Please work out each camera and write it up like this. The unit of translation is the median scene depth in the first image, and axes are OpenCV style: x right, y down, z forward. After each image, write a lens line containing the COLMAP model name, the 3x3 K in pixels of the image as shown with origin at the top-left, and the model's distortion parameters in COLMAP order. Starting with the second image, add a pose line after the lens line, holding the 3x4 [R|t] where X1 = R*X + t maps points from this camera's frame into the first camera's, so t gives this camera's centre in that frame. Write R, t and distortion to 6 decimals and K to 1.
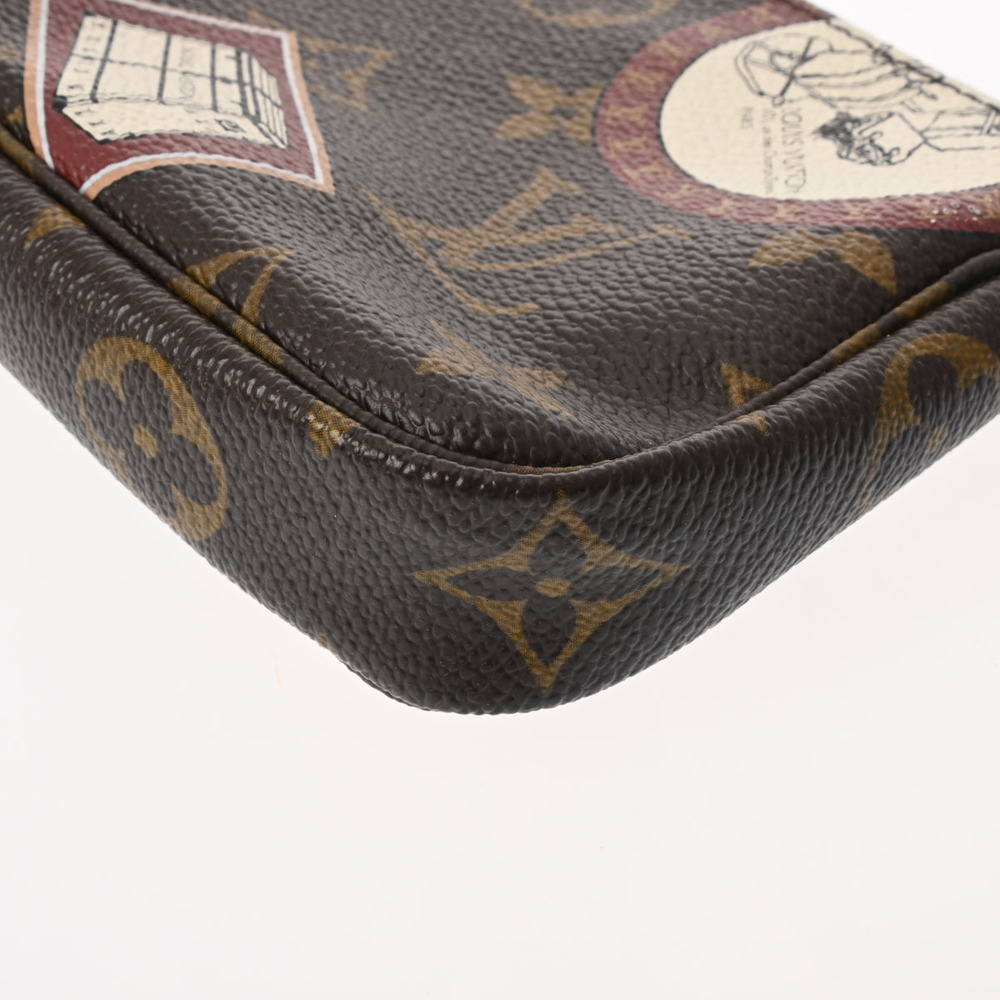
lens RADIAL K [[2327.7, 0, 500.0], [0, 2327.7, 500.0], [0, 0, 1]] dist [-0.011892, -0.277206]
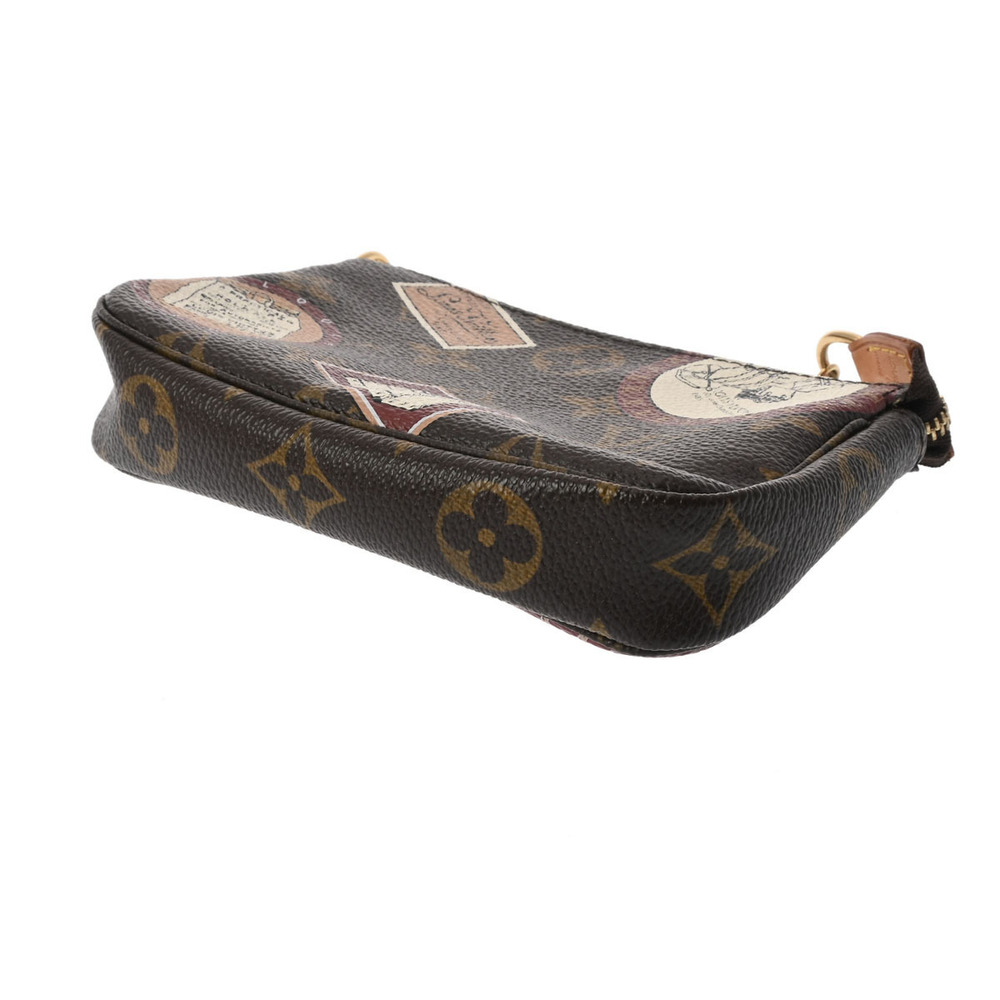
lens RADIAL K [[2204.6, 0, 500.0], [0, 2204.6, 500.0], [0, 0, 1]] dist [-0.058714, -0.172096]
pose [[0.962720, -0.115551, 0.244578, -0.591919], [0.187234, 0.937222, -0.294207, 0.488767], [-0.195228, 0.329032, 0.923918, -0.689399]]
